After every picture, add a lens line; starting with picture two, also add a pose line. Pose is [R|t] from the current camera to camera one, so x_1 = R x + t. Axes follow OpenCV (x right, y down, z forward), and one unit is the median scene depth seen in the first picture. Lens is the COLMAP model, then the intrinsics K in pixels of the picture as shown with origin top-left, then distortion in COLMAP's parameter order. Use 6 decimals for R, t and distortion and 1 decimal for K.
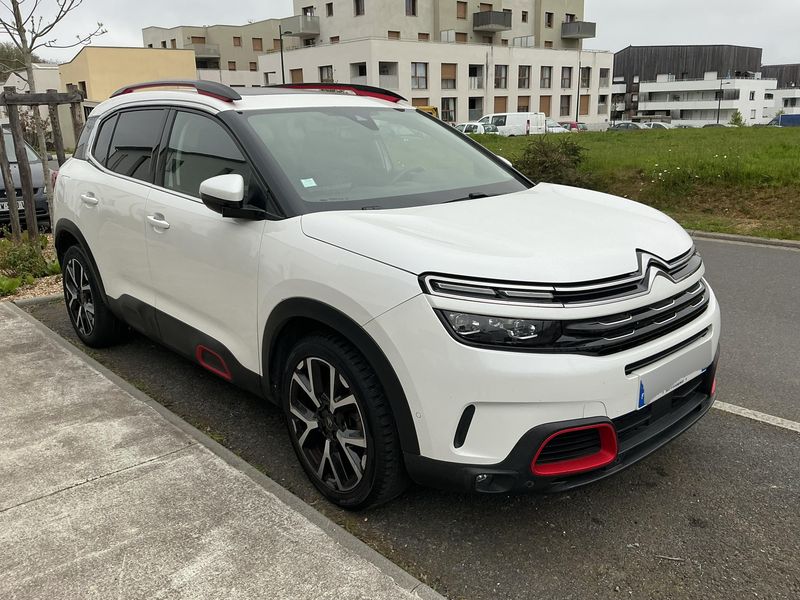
lens RADIAL K [[665.0, 0, 400.0], [0, 665.0, 300.0], [0, 0, 1]] dist [0.100299, -0.217577]
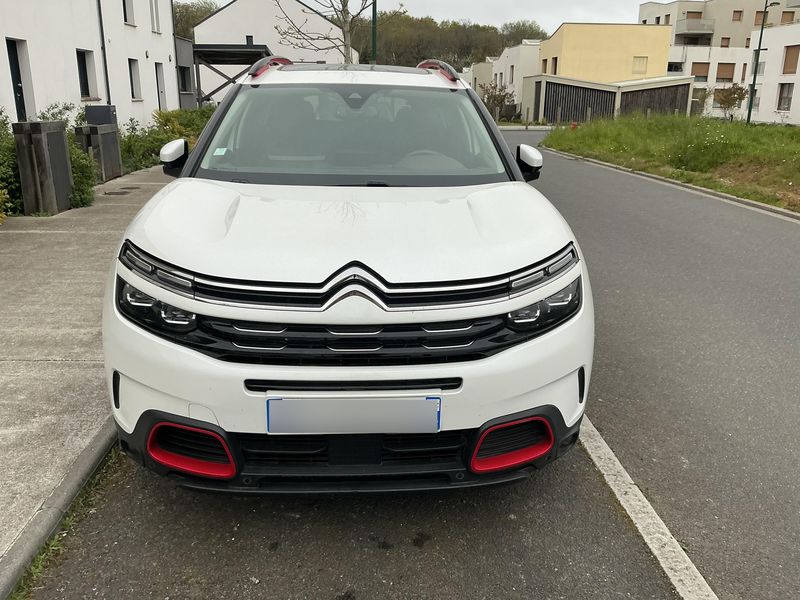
lens RADIAL K [[665.0, 0, 400.0], [0, 665.0, 300.0], [0, 0, 1]] dist [0.100299, -0.217577]
pose [[0.772177, 0.214905, -0.597962, 0.893813], [-0.196242, 0.975721, 0.097254, -0.118758], [0.604344, 0.042248, 0.795602, 0.361370]]
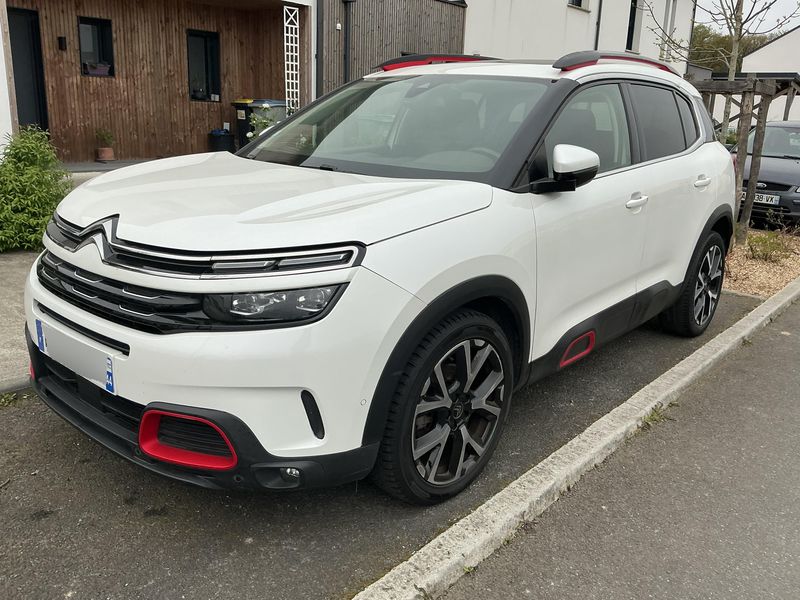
lens RADIAL K [[665.0, 0, 400.0], [0, 665.0, 300.0], [0, 0, 1]] dist [0.100299, -0.217577]
pose [[0.110544, 0.291666, -0.950111, 1.248307], [-0.301901, 0.920652, 0.247497, -0.298935], [0.946908, 0.259480, 0.189827, 1.192010]]
